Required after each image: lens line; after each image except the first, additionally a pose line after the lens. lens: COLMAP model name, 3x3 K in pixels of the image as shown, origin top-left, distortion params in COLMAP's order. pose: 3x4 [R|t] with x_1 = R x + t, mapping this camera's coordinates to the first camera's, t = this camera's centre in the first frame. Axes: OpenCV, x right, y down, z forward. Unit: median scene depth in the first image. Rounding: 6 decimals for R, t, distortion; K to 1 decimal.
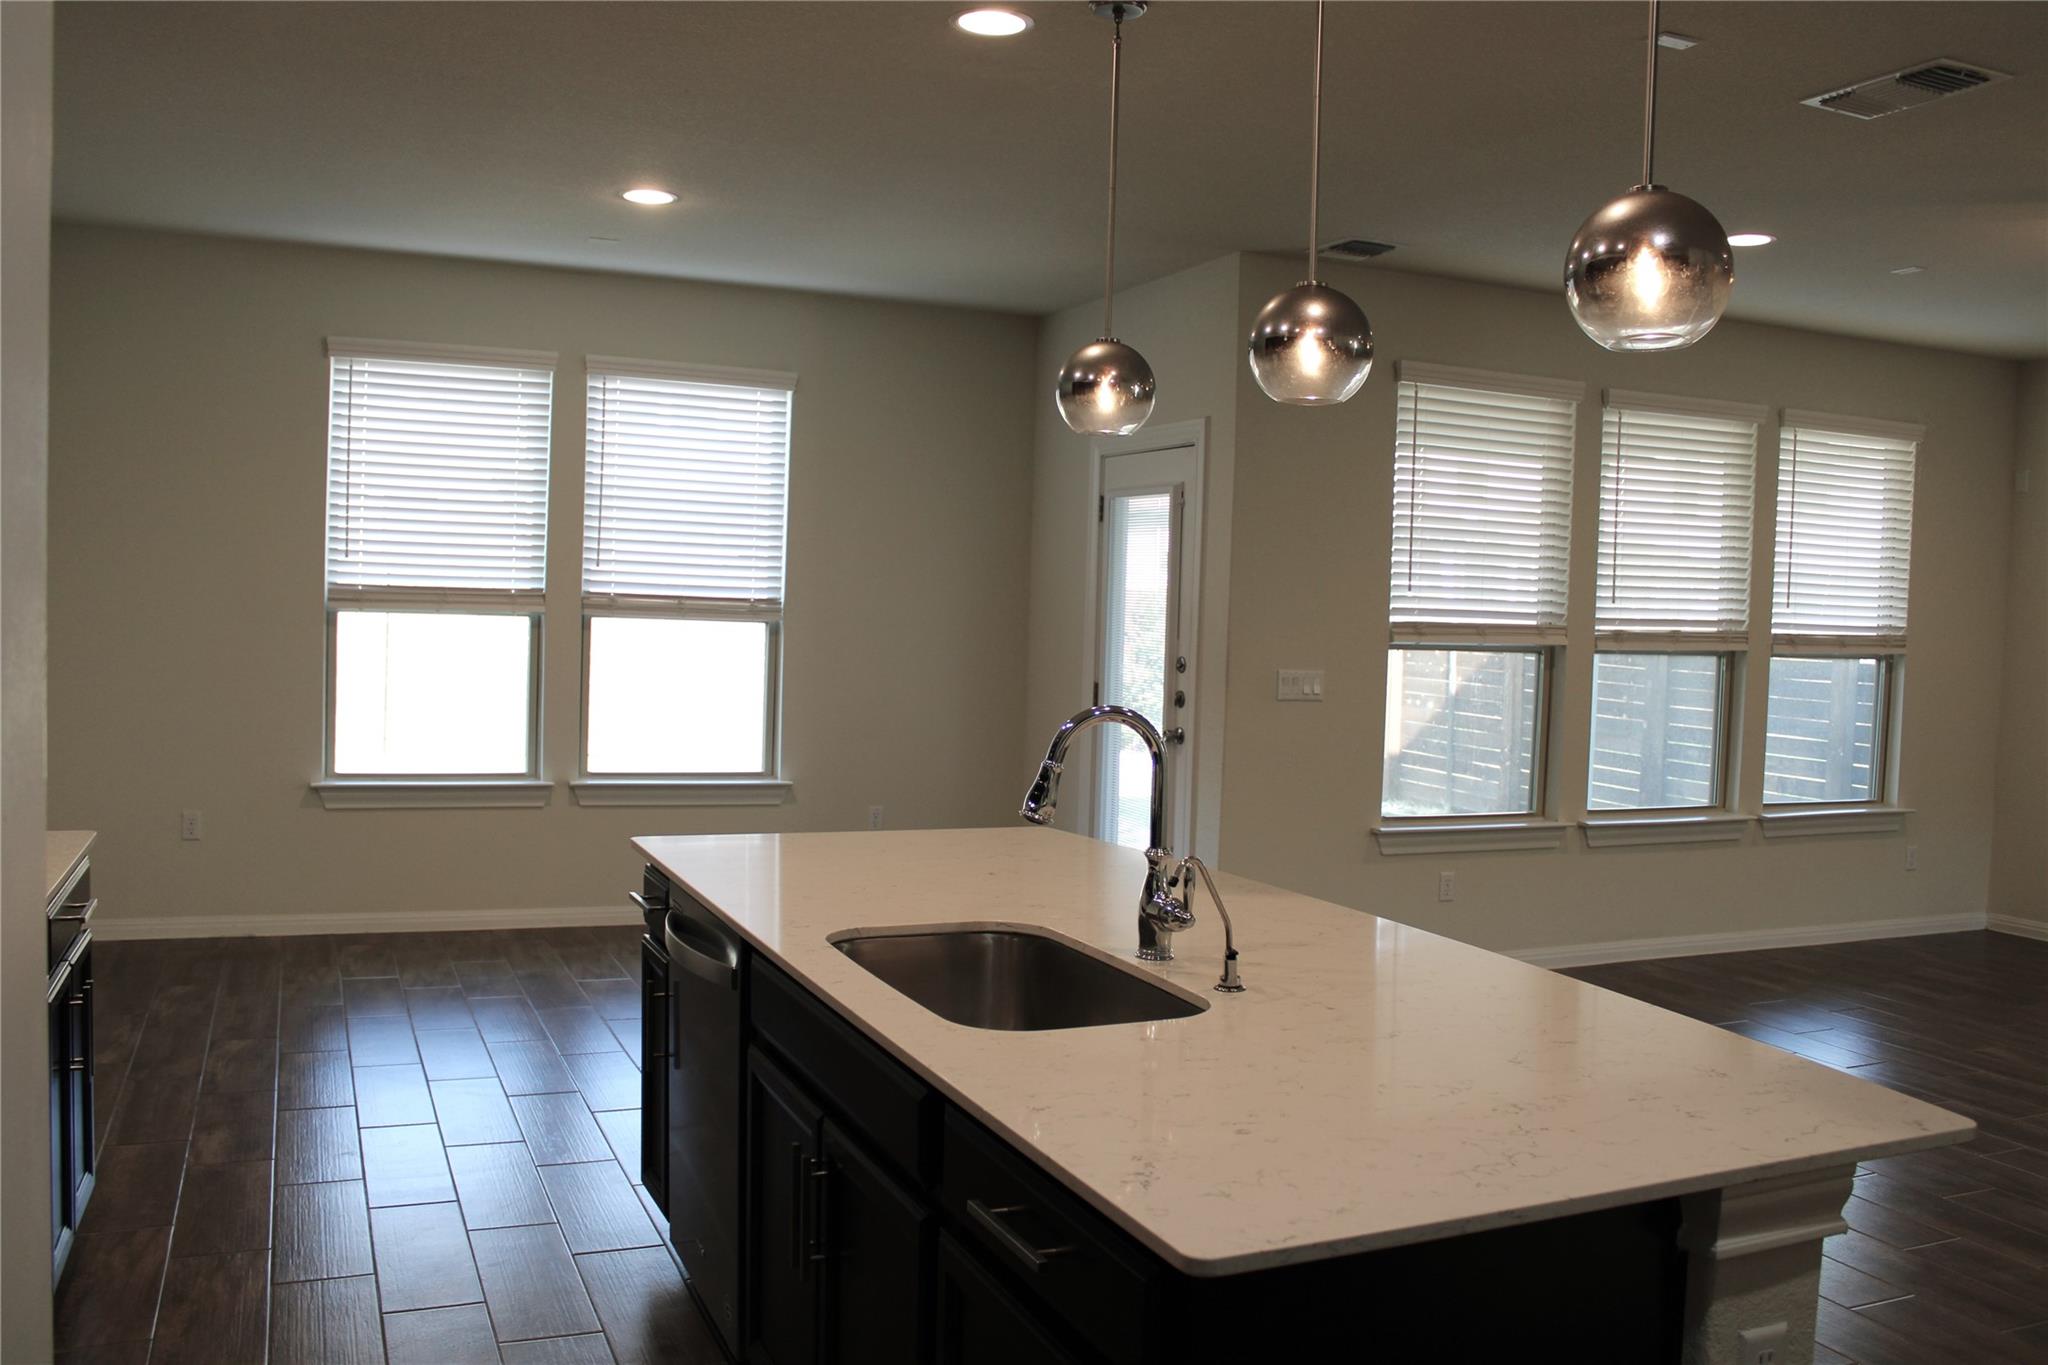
lens RADIAL K [[1719.9, 0, 1022.0], [0, 1719.9, 683.7], [0, 0, 1]] dist [-0.146133, 0.129003]
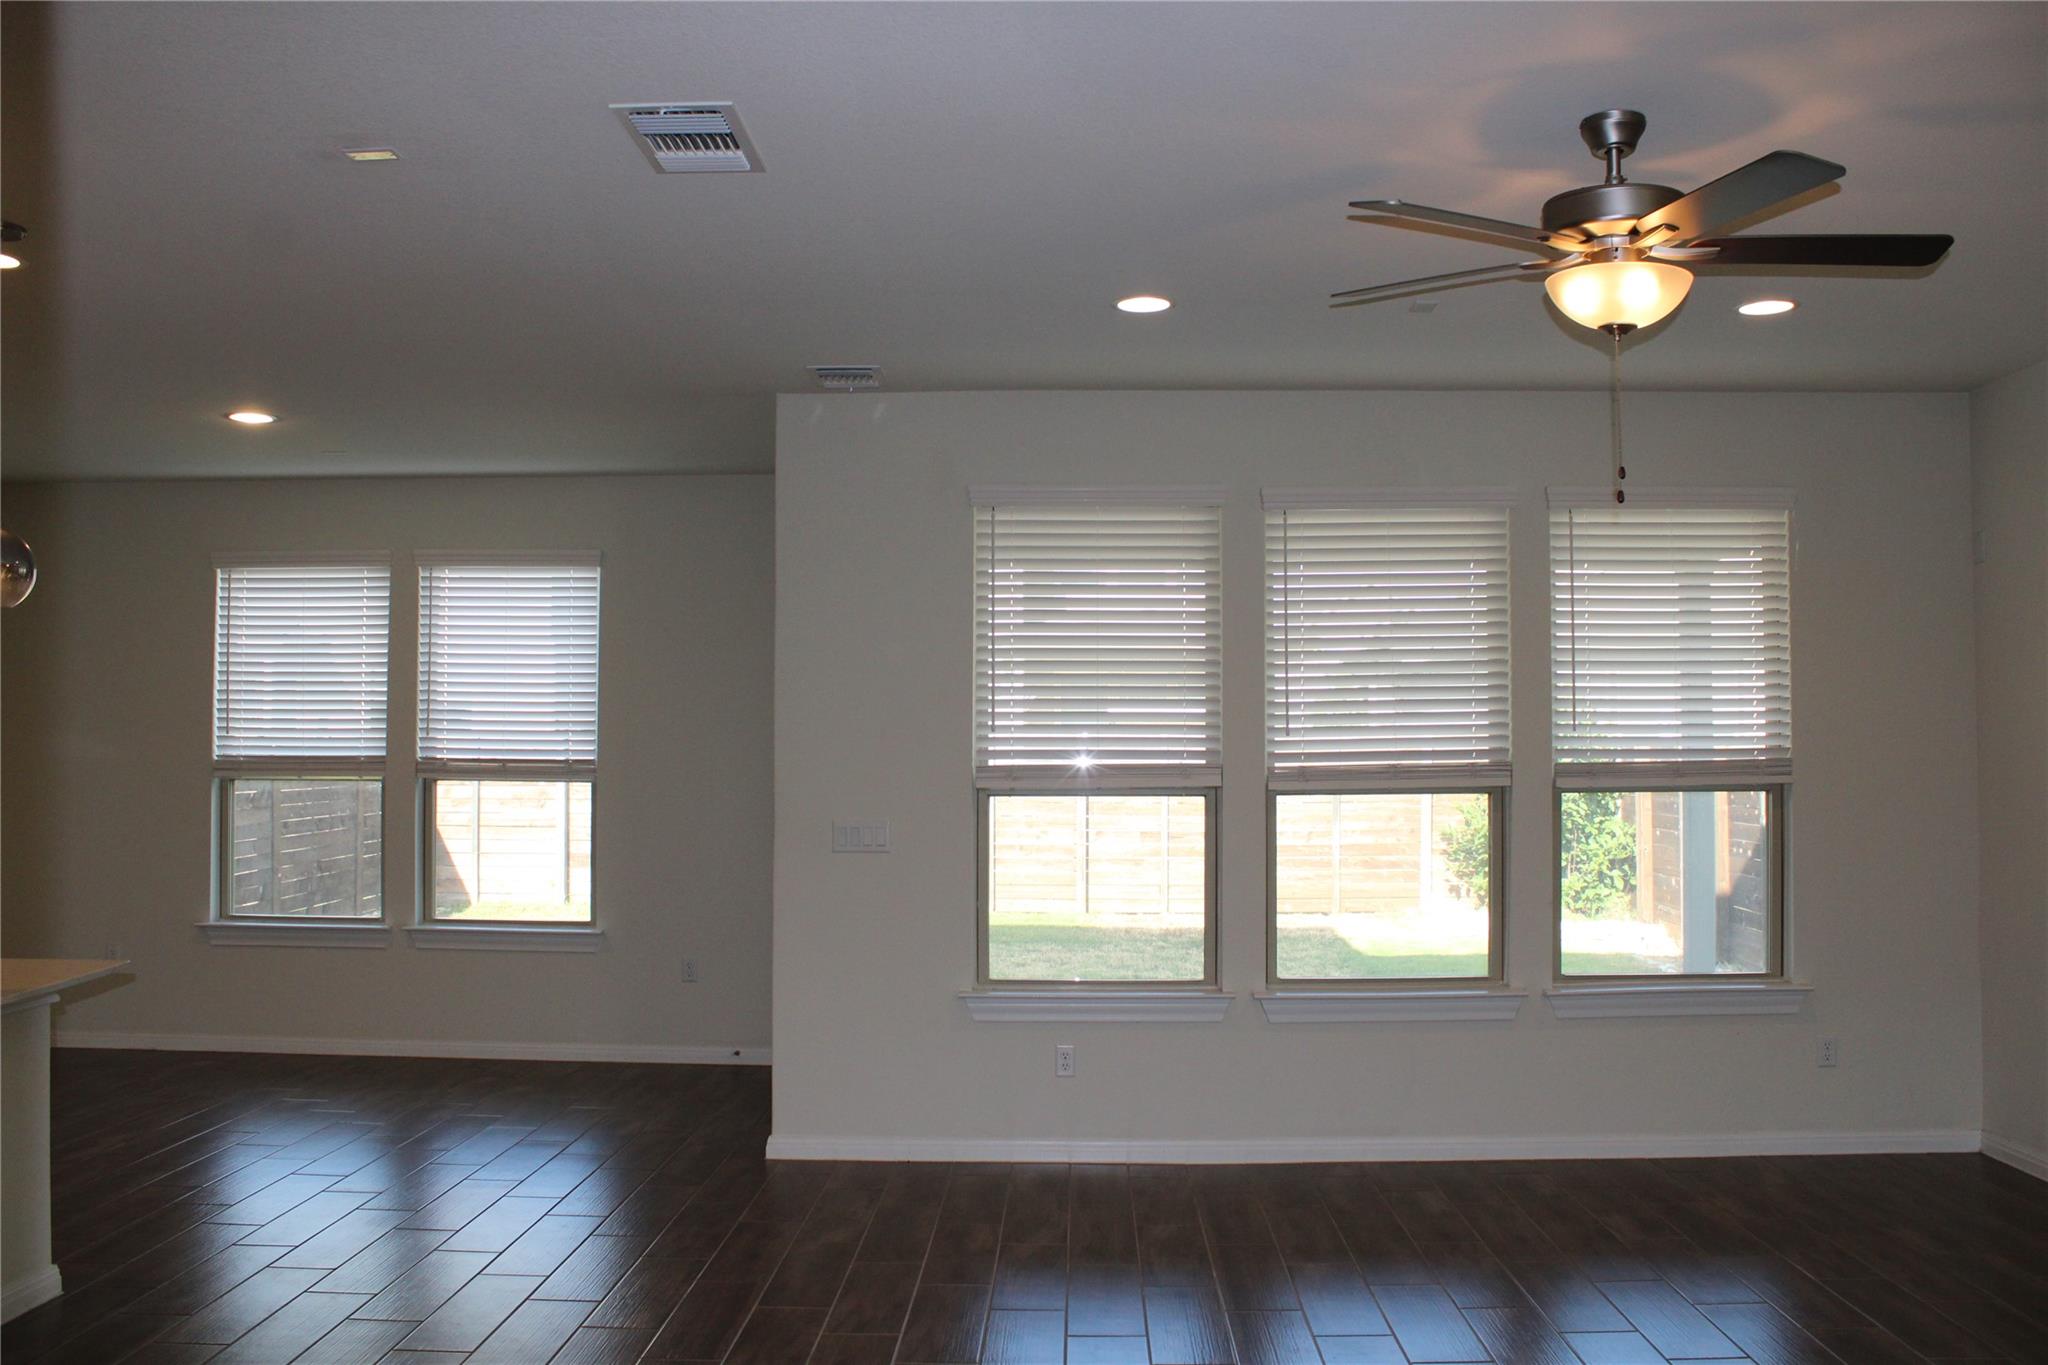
lens RADIAL K [[1719.9, 0, 1029.0], [0, 1719.9, 667.4], [0, 0, 1]] dist [-0.146133, 0.129003]
pose [[0.904848, -0.053371, -0.422376, 0.565284], [0.006916, 0.993823, -0.110762, 0.013166], [0.425678, 0.097302, 0.899628, 0.149321]]
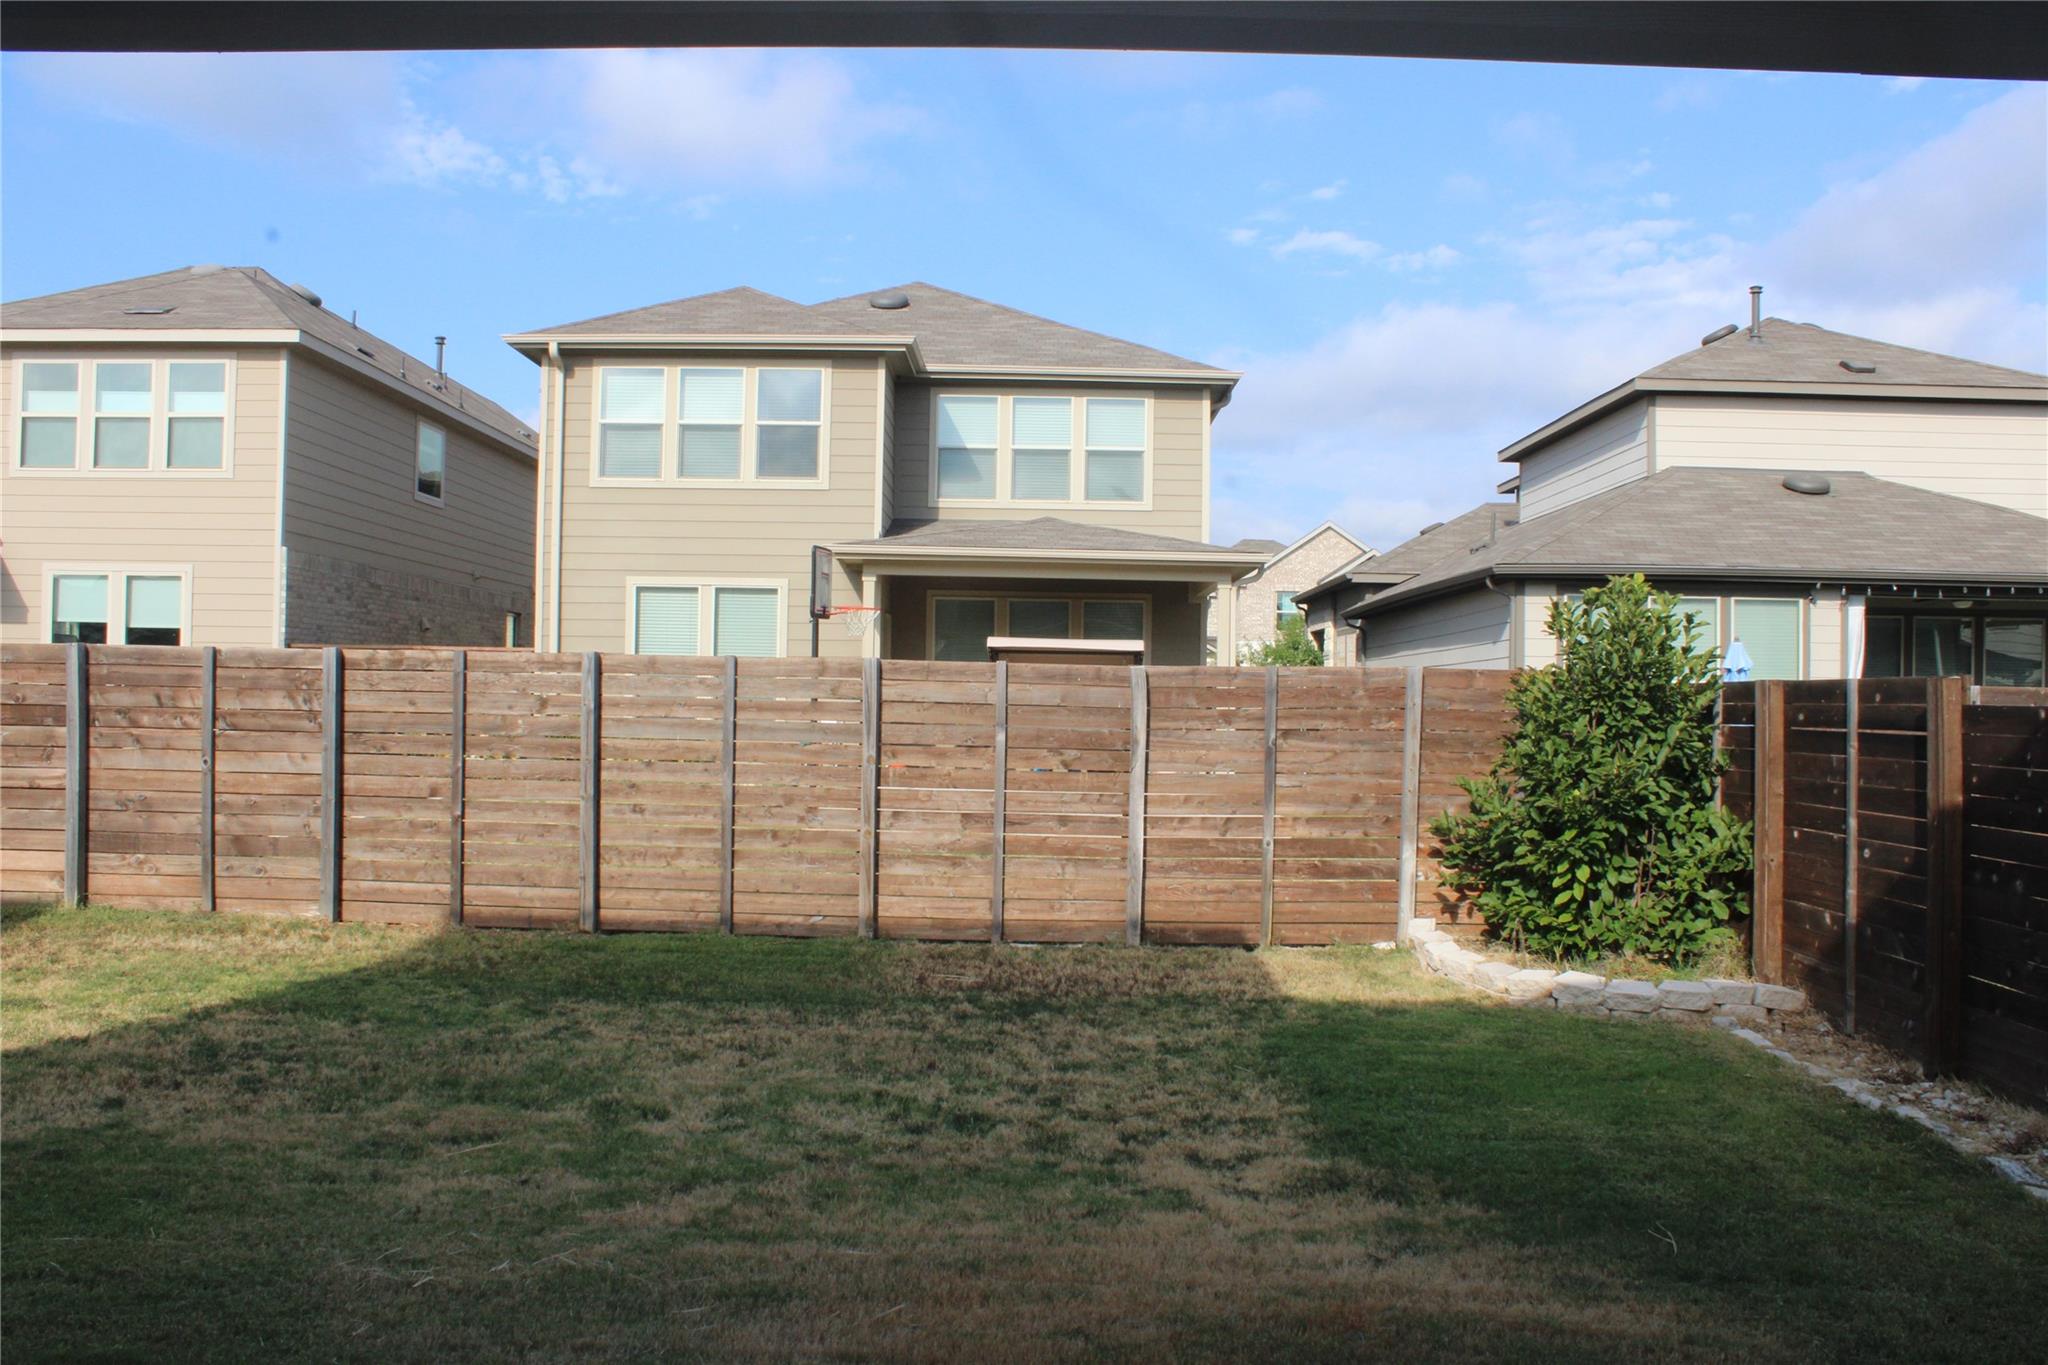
lens RADIAL K [[1719.9, 0, 1026.4], [0, 1719.9, 680.1], [0, 0, 1]] dist [-0.146133, 0.129003]
pose [[0.914554, -0.024587, -0.403715, 0.354376], [-0.007198, 0.997003, -0.077025, -0.024079], [0.404399, 0.073350, 0.911637, 1.014516]]
